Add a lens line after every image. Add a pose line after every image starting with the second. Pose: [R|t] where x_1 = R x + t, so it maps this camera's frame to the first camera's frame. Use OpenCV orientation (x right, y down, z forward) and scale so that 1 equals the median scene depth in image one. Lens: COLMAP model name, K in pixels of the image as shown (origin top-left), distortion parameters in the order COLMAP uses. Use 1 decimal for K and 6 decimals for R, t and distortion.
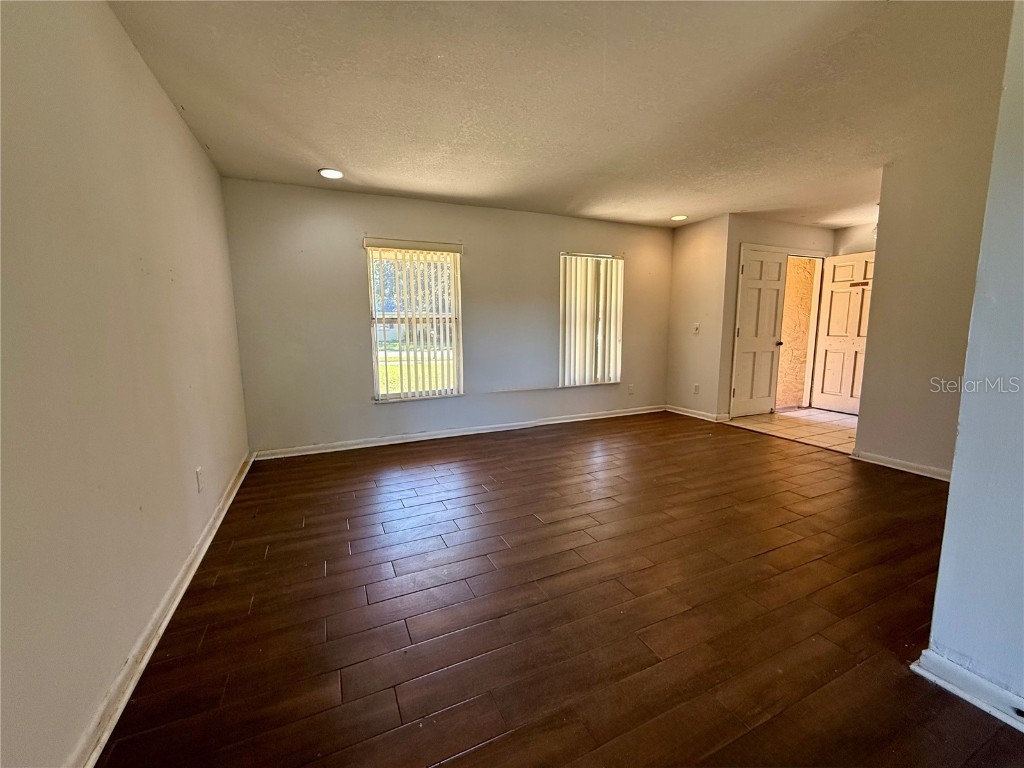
lens RADIAL K [[412.5, 0, 513.6], [0, 412.5, 384.5], [0, 0, 1]] dist [0.002474, 0.000199]
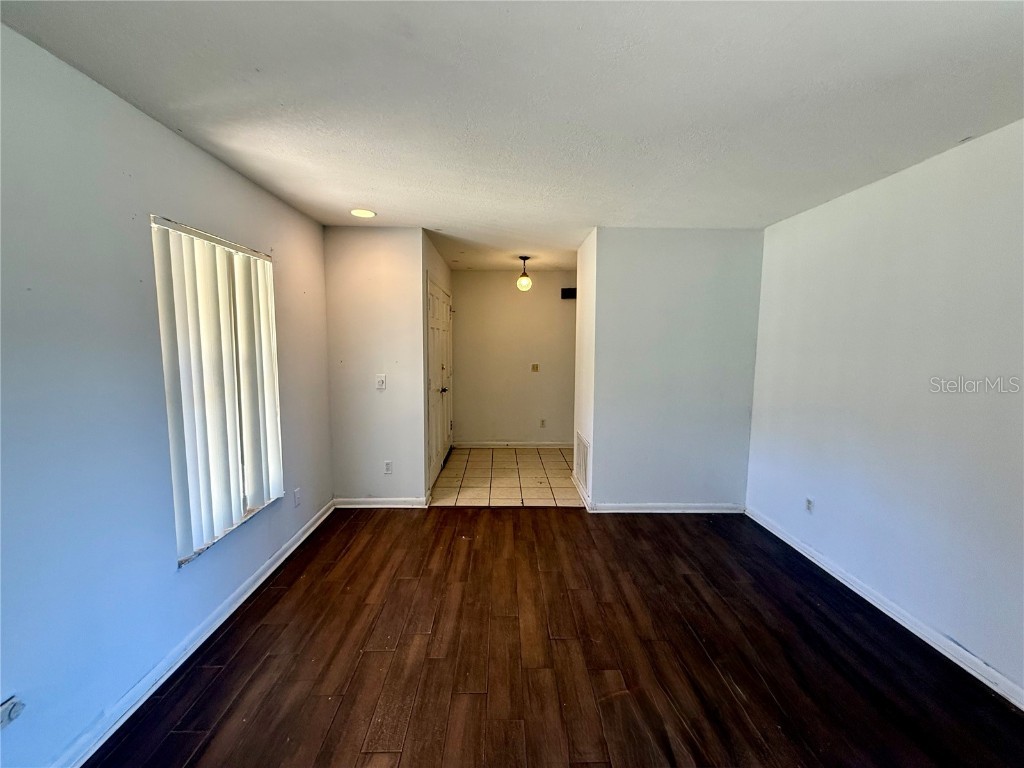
lens RADIAL K [[412.5, 0, 511.5], [0, 412.5, 383.6], [0, 0, 1]] dist [0.002474, 0.000199]
pose [[0.398634, -0.085182, 0.913146, -0.105186], [0.110805, 0.992857, 0.044245, -0.148395], [-0.910392, 0.083544, 0.405225, 0.559522]]
